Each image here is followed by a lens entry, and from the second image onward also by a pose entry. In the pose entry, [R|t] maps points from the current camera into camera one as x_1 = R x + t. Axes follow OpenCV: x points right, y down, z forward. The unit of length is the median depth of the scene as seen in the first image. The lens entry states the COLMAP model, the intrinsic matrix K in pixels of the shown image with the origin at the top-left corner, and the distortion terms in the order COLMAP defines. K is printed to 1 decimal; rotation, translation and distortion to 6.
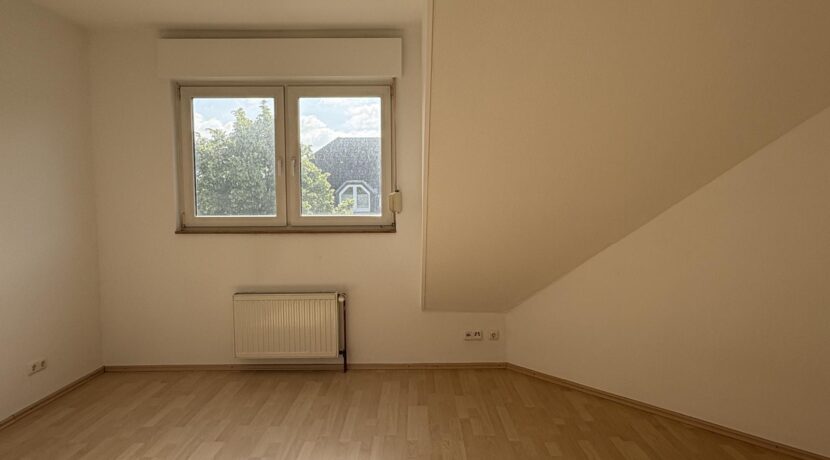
lens RADIAL K [[438.5, 0, 416.1], [0, 438.5, 238.1], [0, 0, 1]] dist [0.051355, 0.000258]
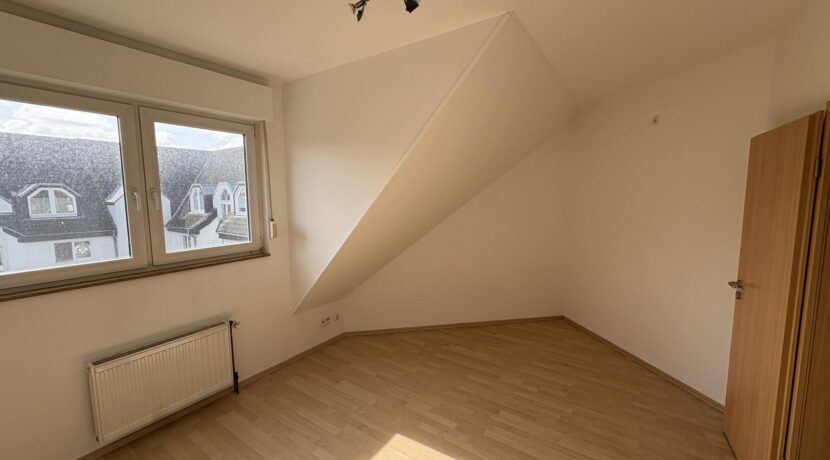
lens RADIAL K [[321.0, 0, 415.0], [0, 321.0, 230.0], [0, 0, 1]] dist [-0.001071, -0.000124]
pose [[0.535300, -0.080195, 0.840846, -0.553187], [0.028774, 0.996636, 0.076736, -0.136564], [-0.844171, -0.016882, 0.535807, 0.227020]]
